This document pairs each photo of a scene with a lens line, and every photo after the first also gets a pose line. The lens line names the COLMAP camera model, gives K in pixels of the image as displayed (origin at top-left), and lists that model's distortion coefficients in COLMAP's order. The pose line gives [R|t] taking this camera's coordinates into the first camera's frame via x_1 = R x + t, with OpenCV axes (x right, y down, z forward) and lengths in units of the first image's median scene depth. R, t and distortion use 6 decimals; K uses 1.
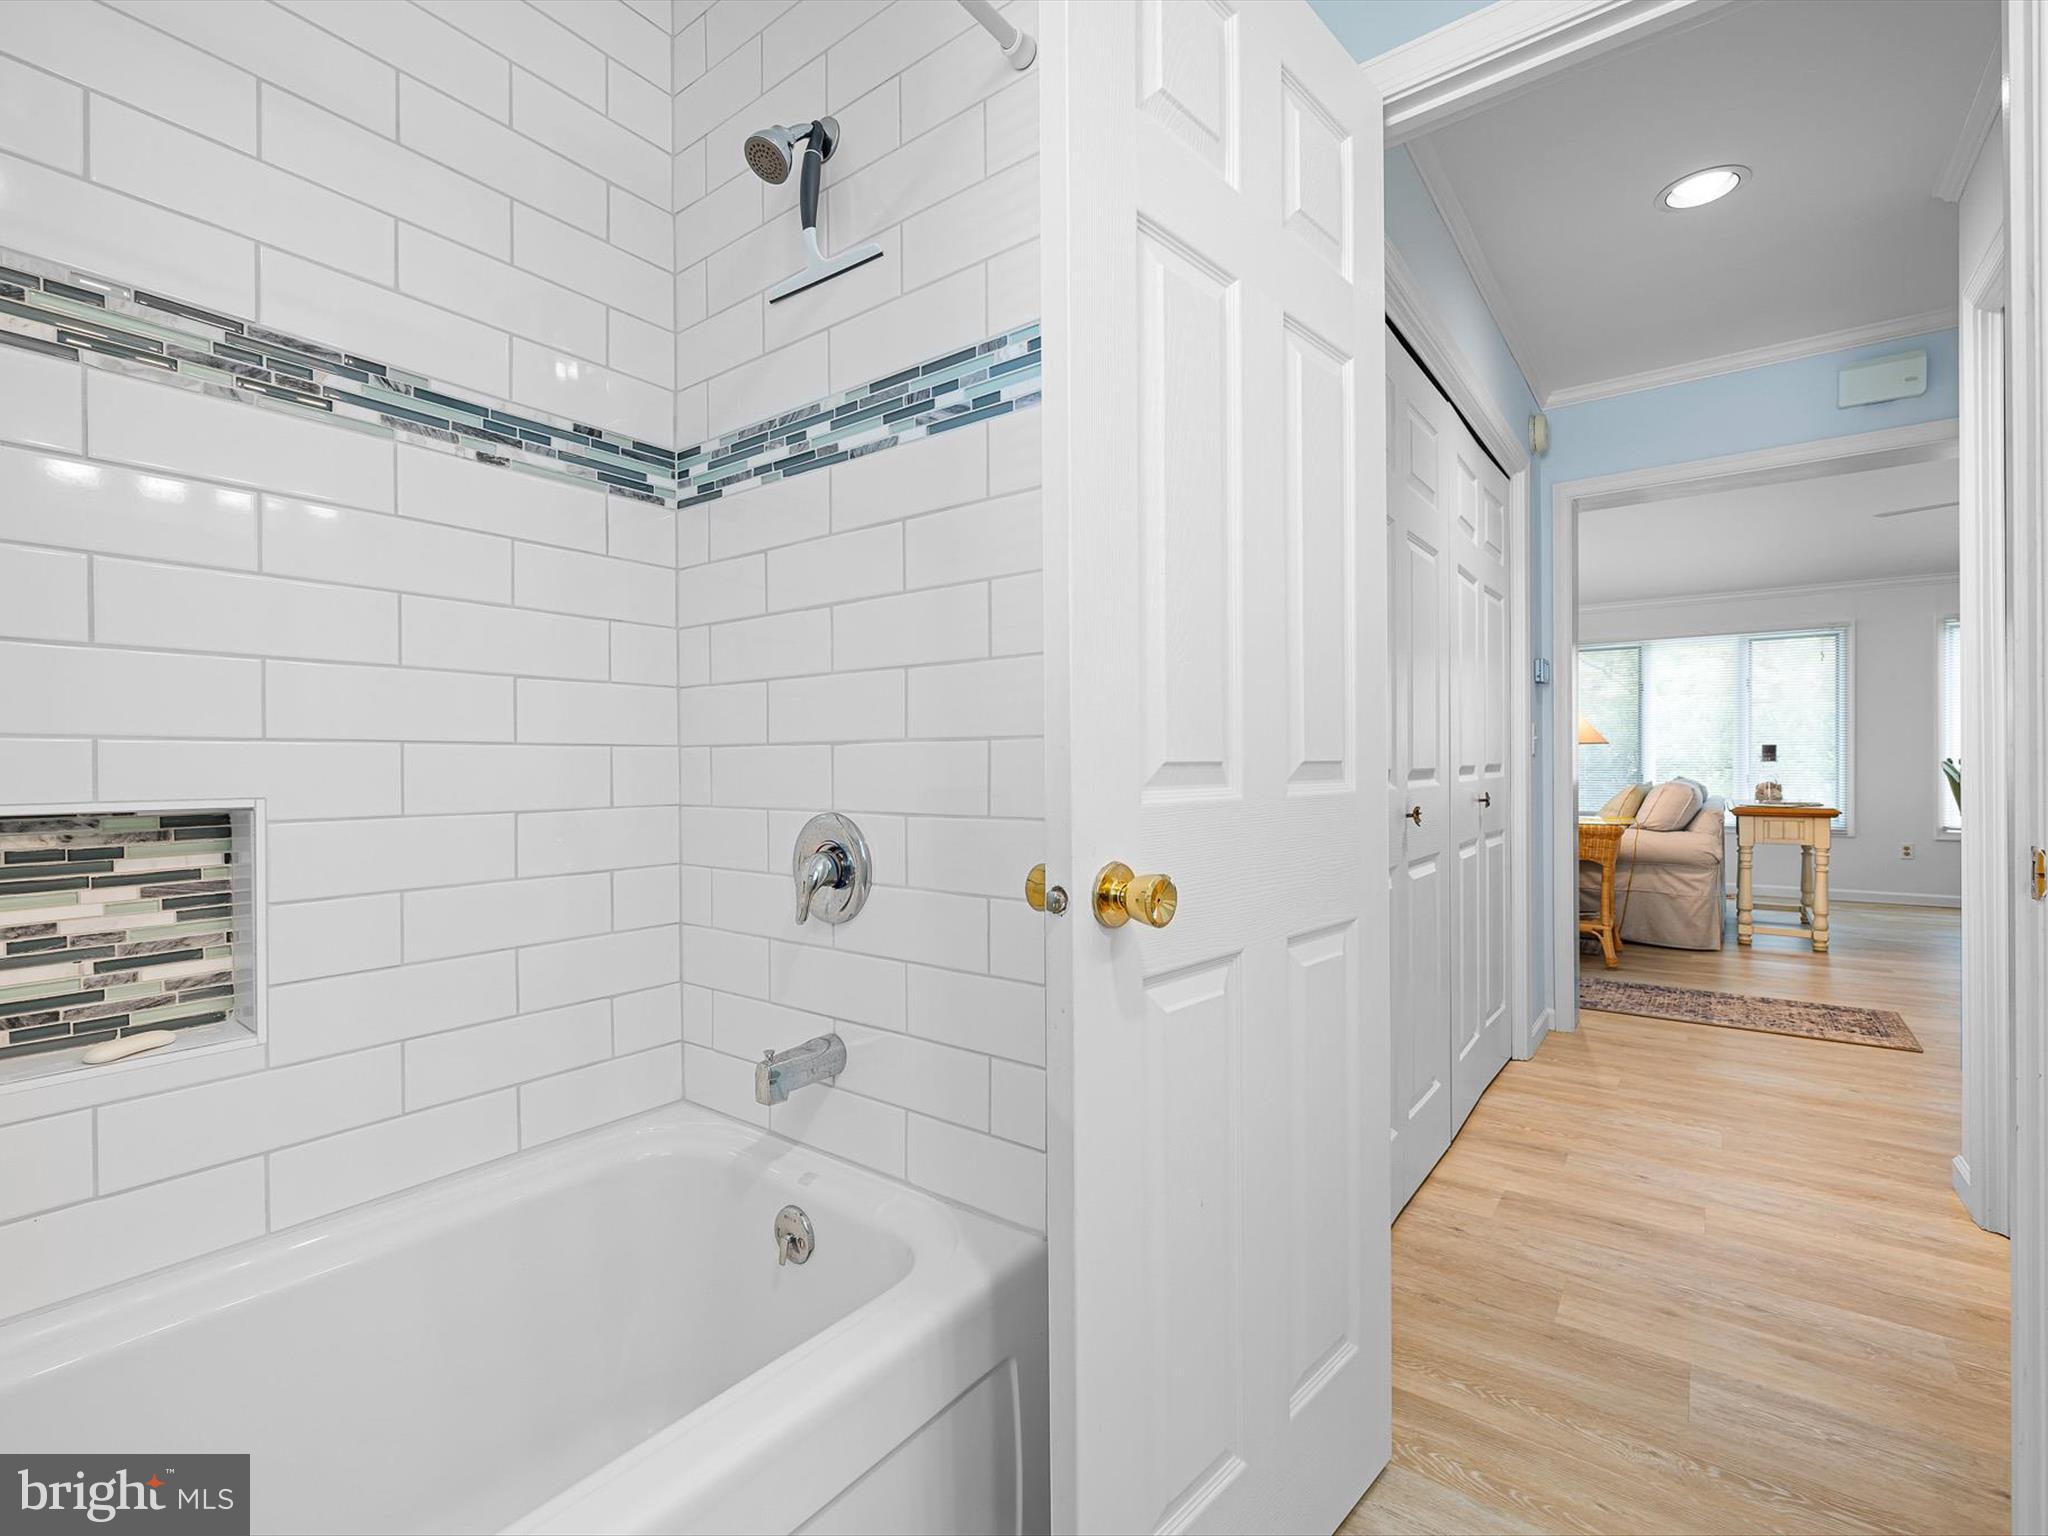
lens RADIAL K [[930.7, 0, 1008.9], [0, 930.7, 763.4], [0, 0, 1]] dist [-0.001185, -0.000195]
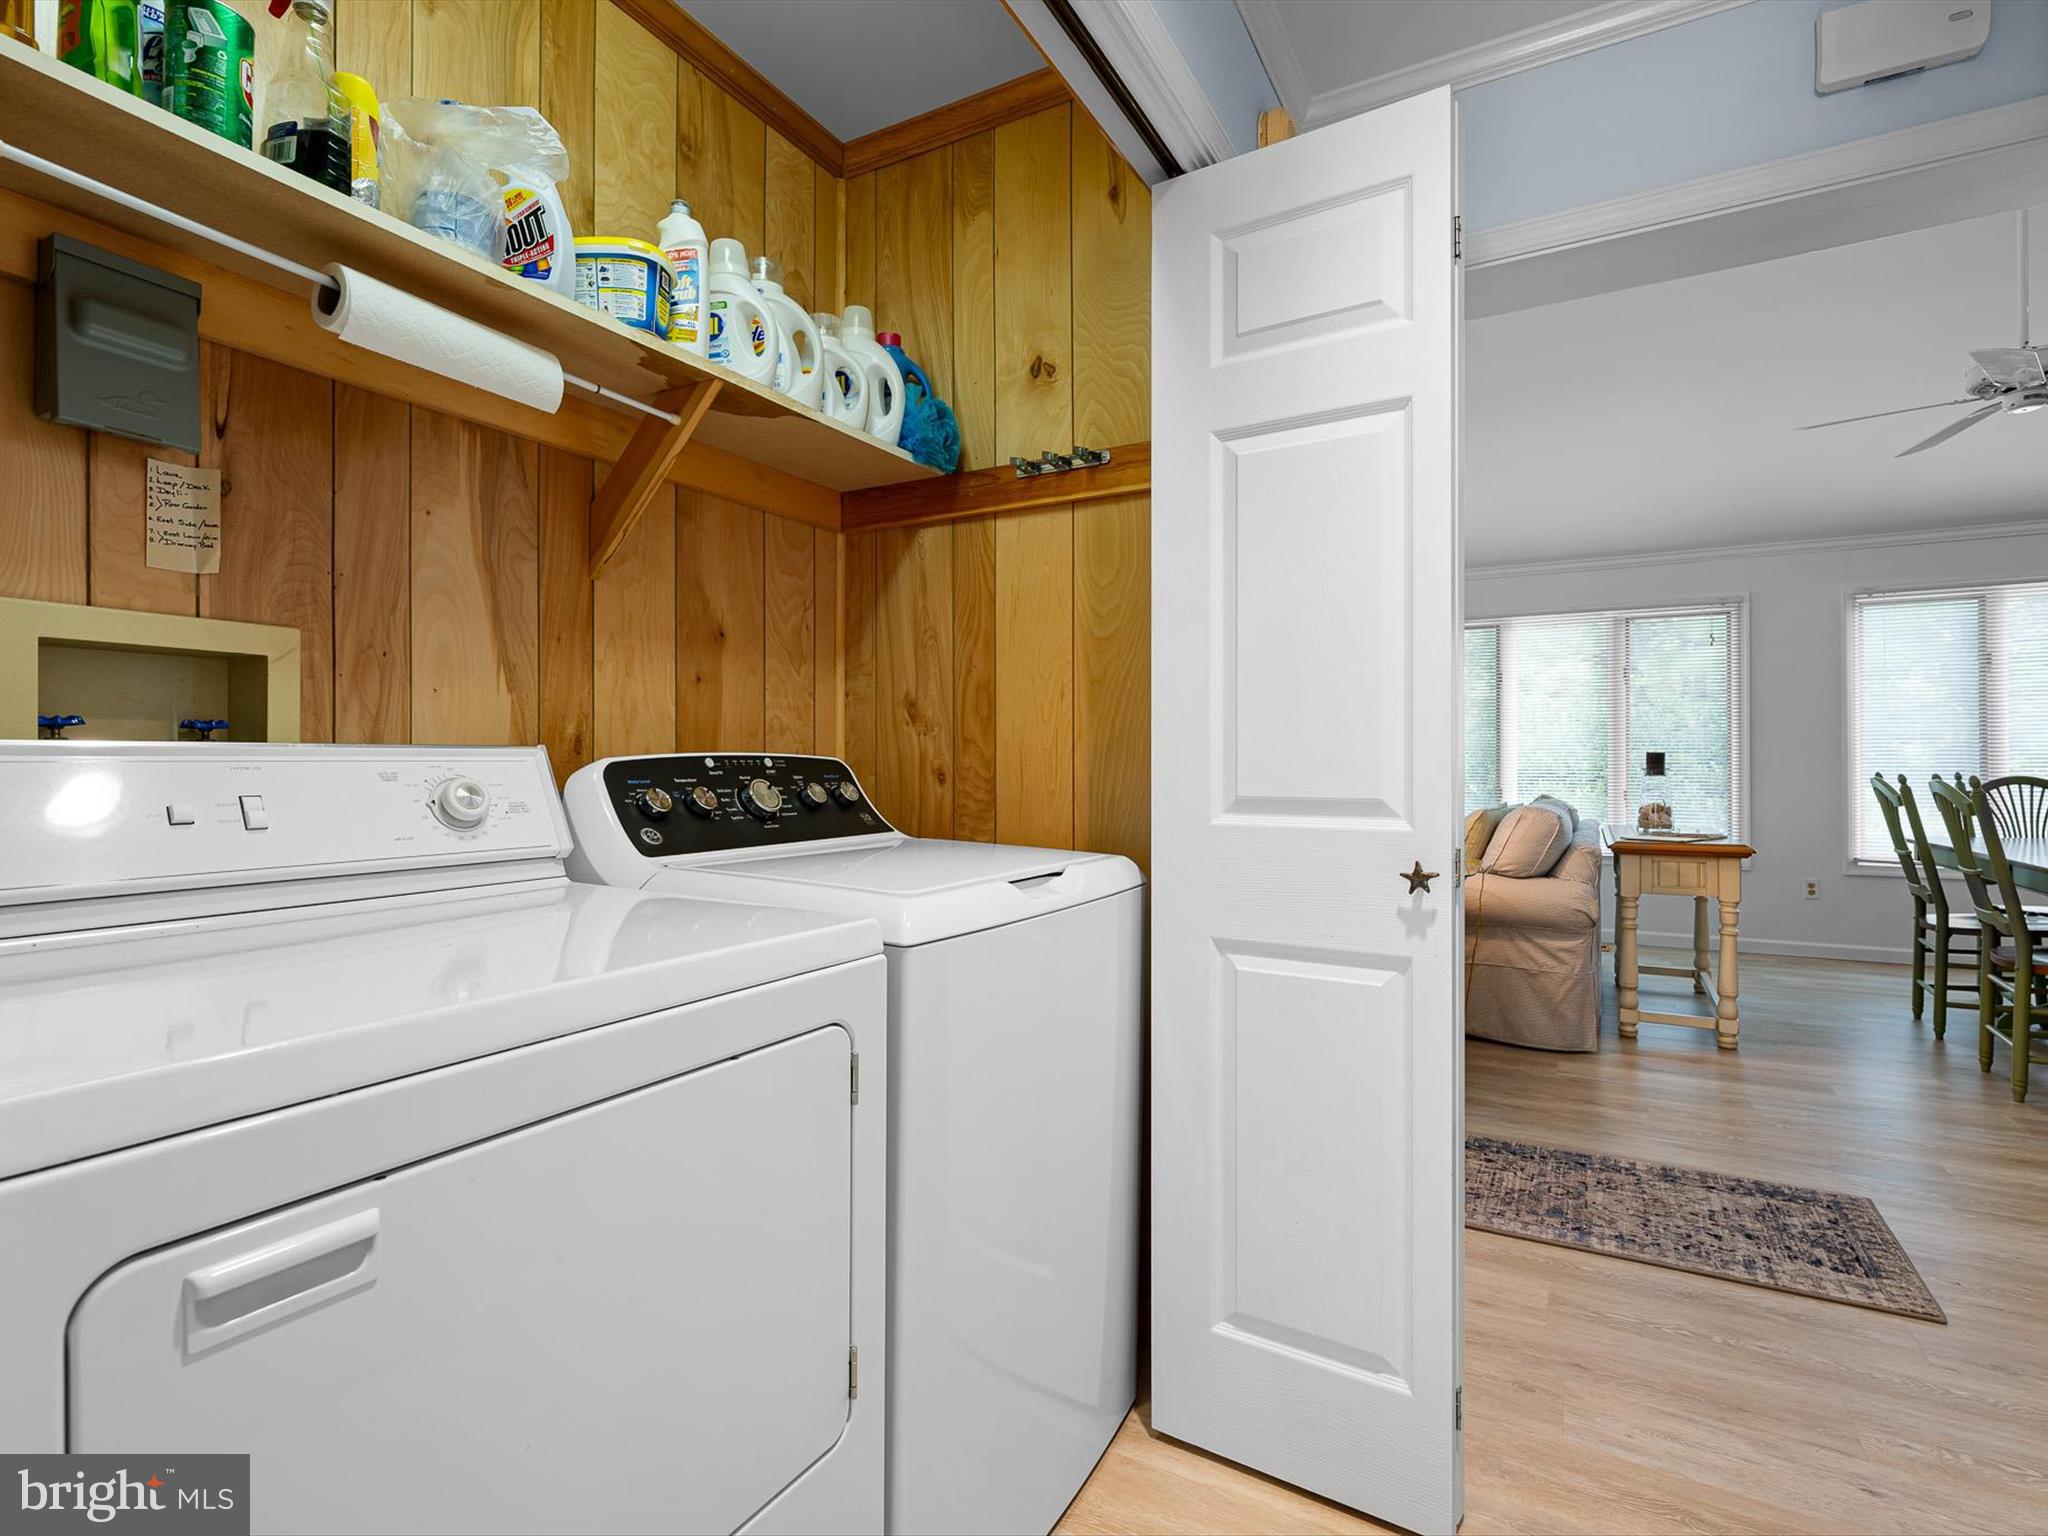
lens RADIAL K [[1015.7, 0, 1028.2], [0, 1015.7, 752.7], [0, 0, 1]] dist [0.012147, -0.000262]
pose [[0.988691, 0.006189, 0.149838, 0.227281], [-0.004308, 0.999908, -0.012871, -0.008077], [-0.149904, 0.012080, 0.988627, 0.304168]]
